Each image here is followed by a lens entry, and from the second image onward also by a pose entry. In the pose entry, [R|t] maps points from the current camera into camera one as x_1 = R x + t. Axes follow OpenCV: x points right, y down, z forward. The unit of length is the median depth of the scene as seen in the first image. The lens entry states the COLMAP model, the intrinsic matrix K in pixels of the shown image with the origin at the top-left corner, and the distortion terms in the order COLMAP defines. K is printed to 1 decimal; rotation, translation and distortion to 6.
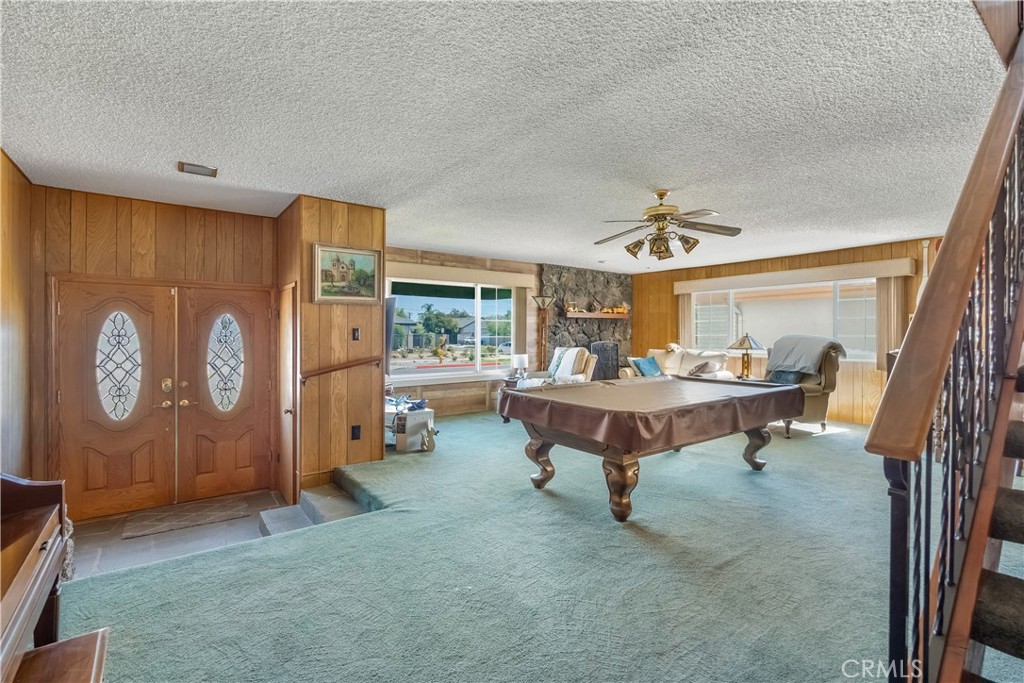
lens RADIAL K [[474.3, 0, 510.9], [0, 474.3, 335.0], [0, 0, 1]] dist [-0.001954, -0.000126]
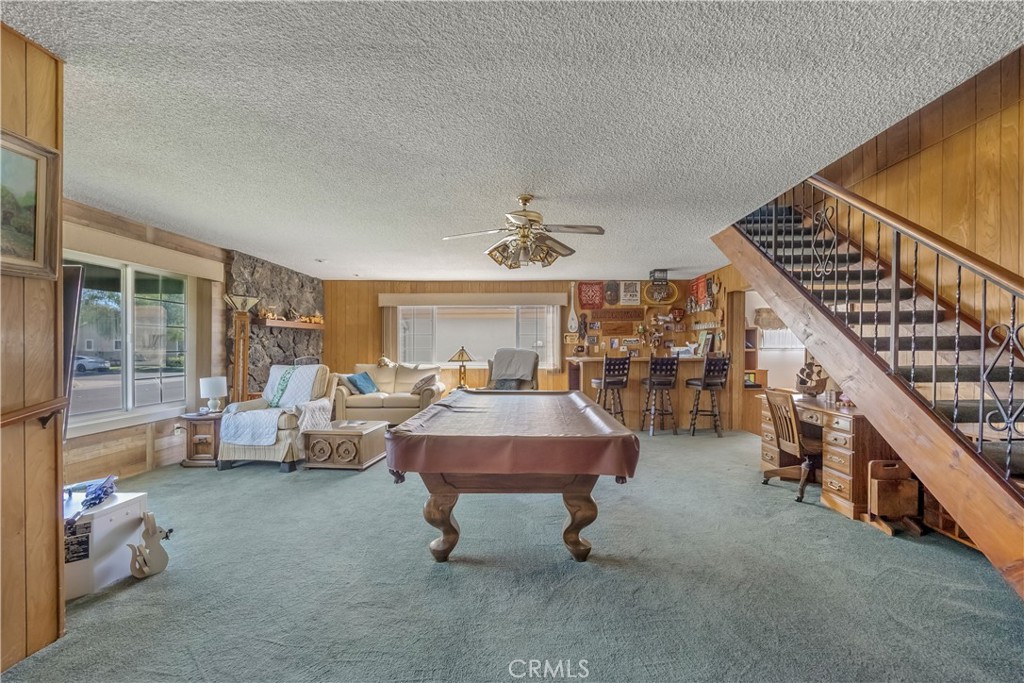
lens RADIAL K [[435.1, 0, 536.8], [0, 435.1, 349.6], [0, 0, 1]] dist [-0.004578, -0.000285]
pose [[0.595686, -0.004078, 0.803207, -0.196584], [0.001958, 0.999992, 0.003624, -0.000369], [-0.803215, -0.000586, 0.595689, 0.249421]]
